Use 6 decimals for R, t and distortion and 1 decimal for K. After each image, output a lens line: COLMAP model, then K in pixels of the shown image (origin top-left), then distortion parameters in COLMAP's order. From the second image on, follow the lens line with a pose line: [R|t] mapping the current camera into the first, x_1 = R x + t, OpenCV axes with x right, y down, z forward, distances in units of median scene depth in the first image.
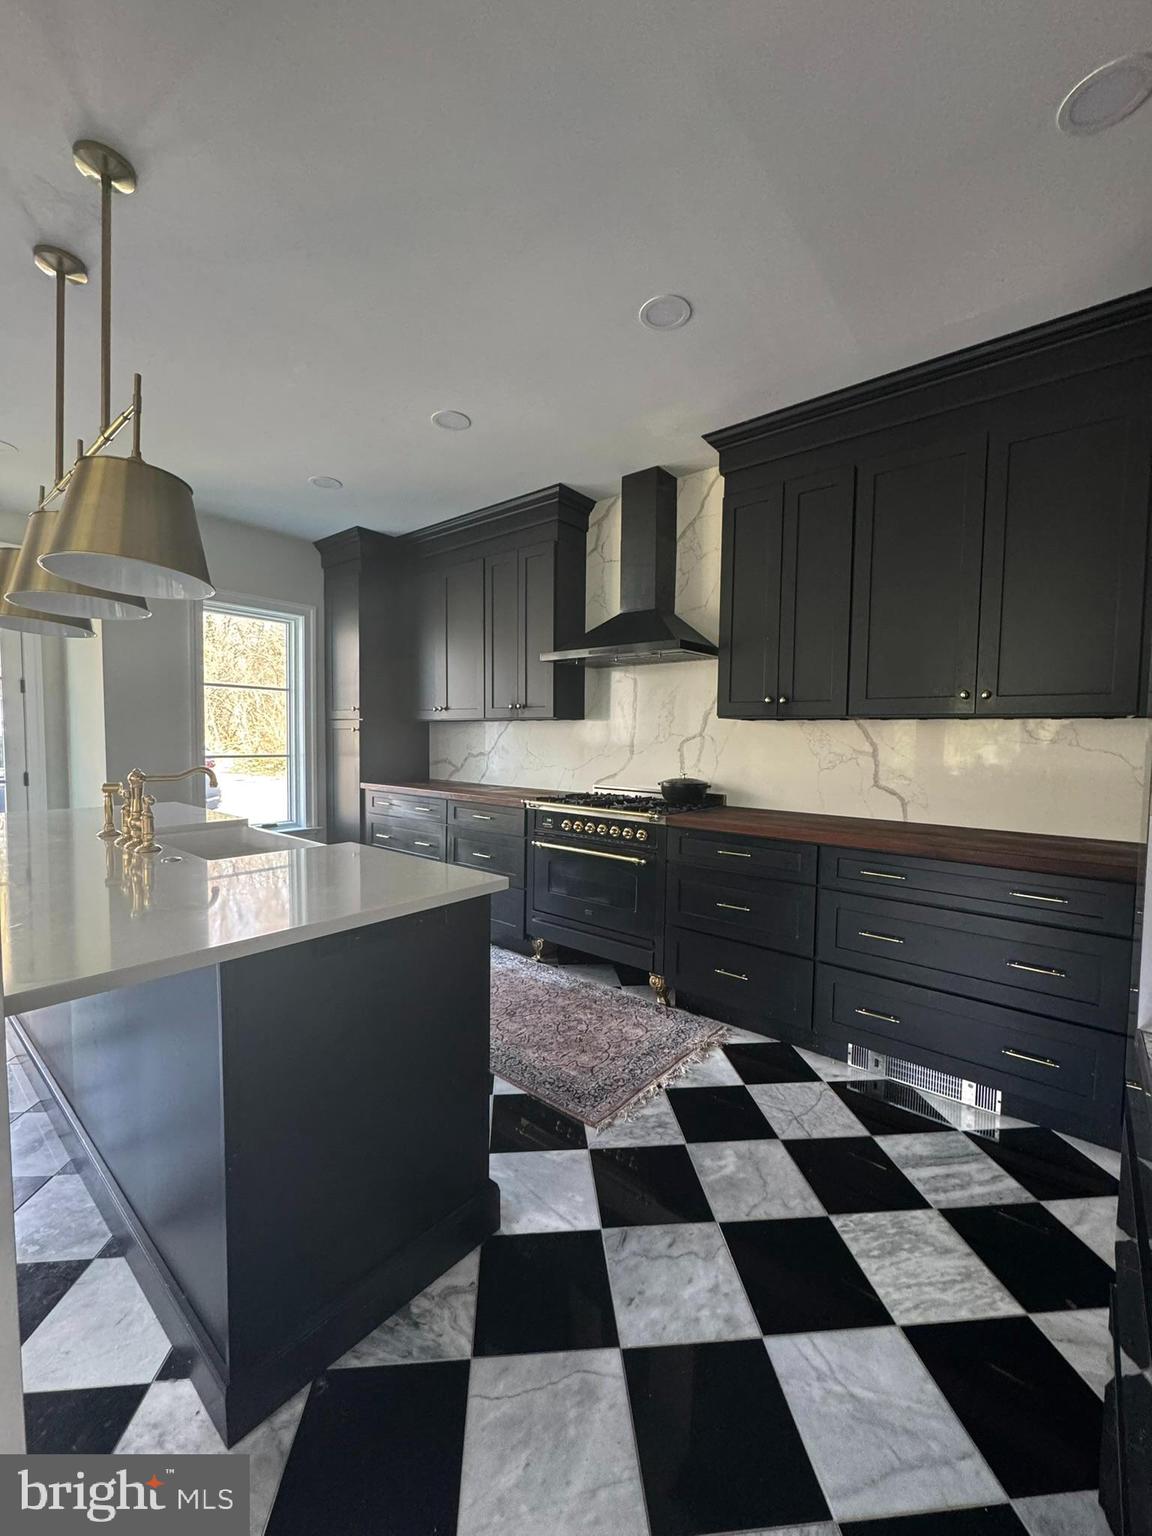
lens RADIAL K [[611.2, 0, 576.0], [0, 611.2, 768.0], [0, 0, 1]] dist [-0.000900, -0.000238]
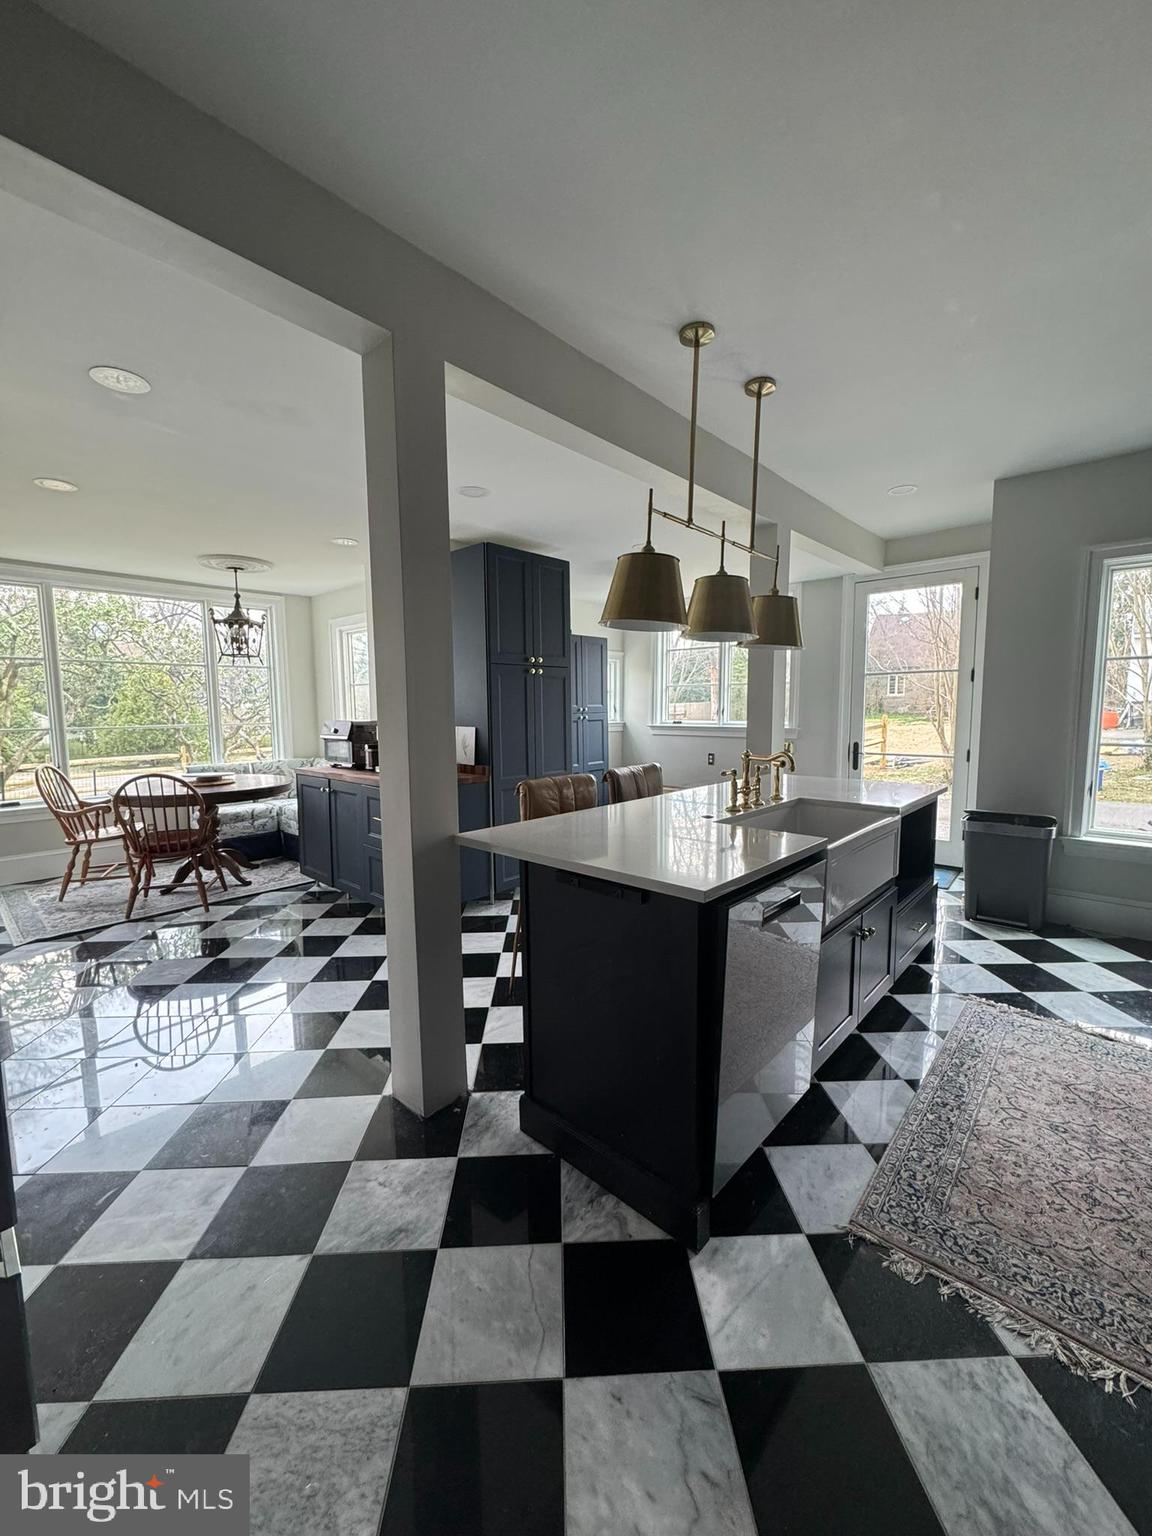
lens RADIAL K [[610.7, 0, 579.0], [0, 610.7, 762.7], [0, 0, 1]] dist [0.000436, -0.000001]
pose [[-0.051142, 0.079495, -0.995522, 0.372384], [-0.045833, 0.995590, 0.081855, -0.035683], [0.997639, 0.049814, -0.047273, 0.400955]]
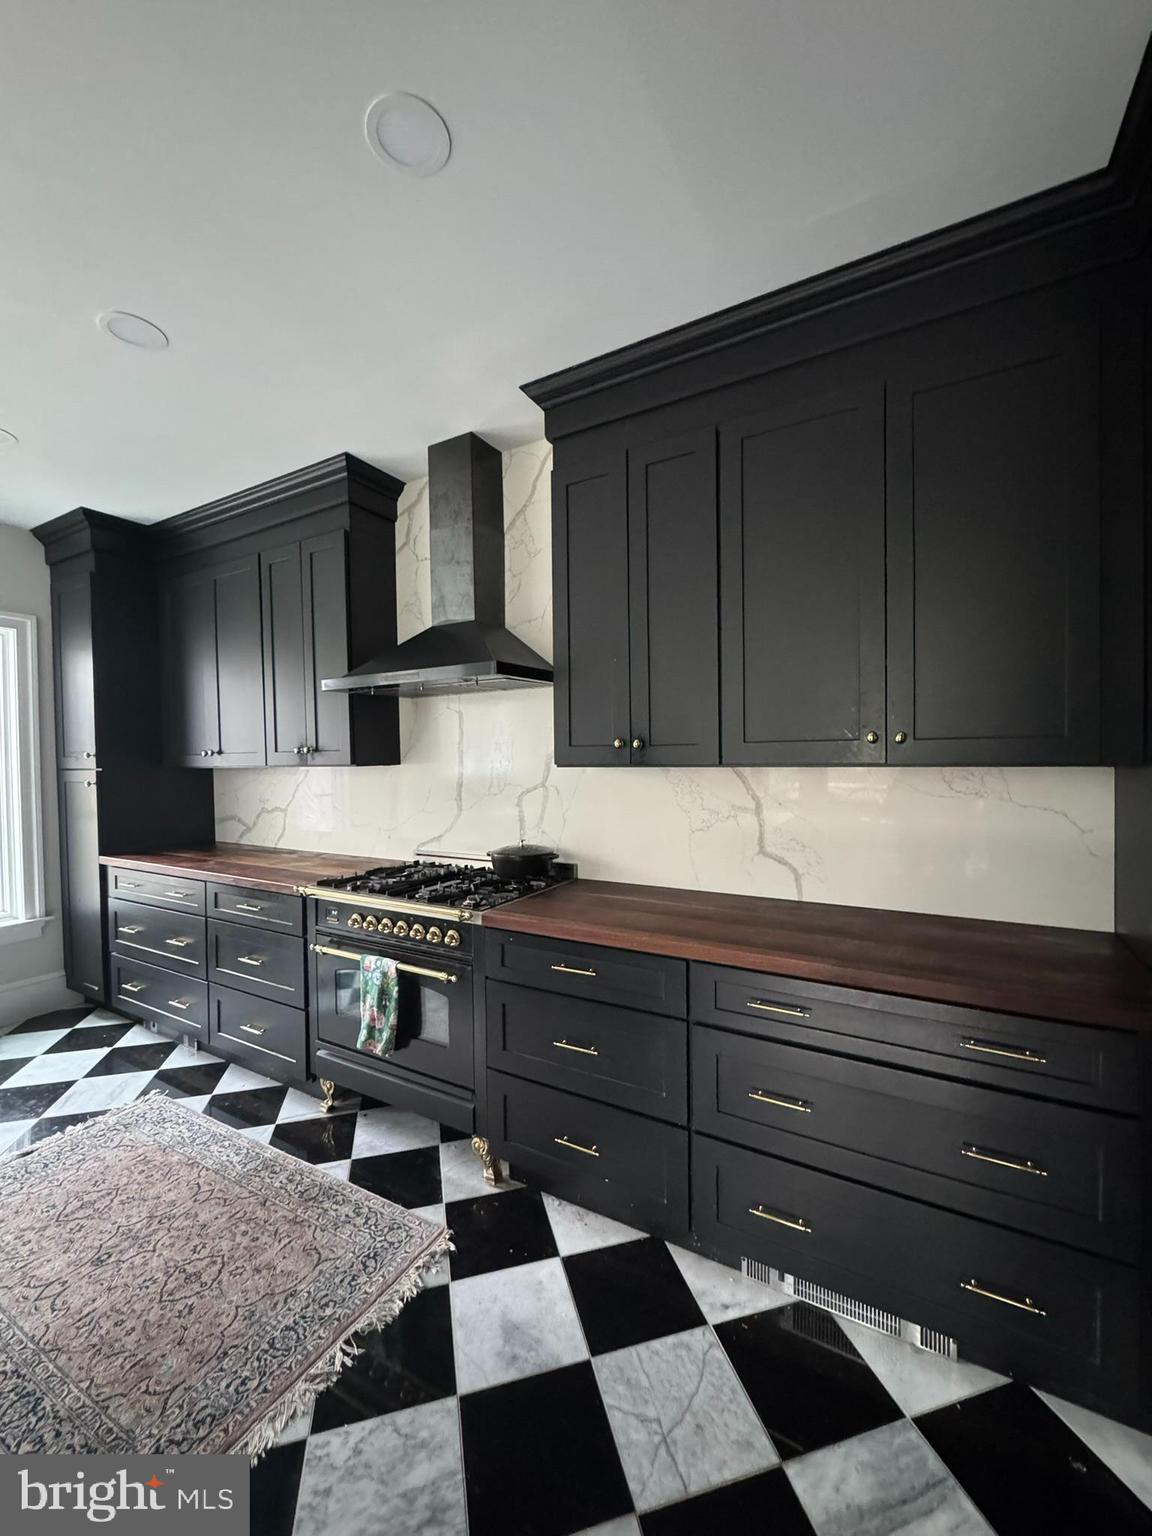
lens RADIAL K [[611.2, 0, 576.0], [0, 611.2, 768.0], [0, 0, 1]] dist [-0.000900, -0.000238]
pose [[0.985743, -0.031761, 0.165233, 0.122095], [0.036684, 0.998967, -0.026826, -0.054681], [-0.164210, 0.032504, 0.985890, 0.246921]]
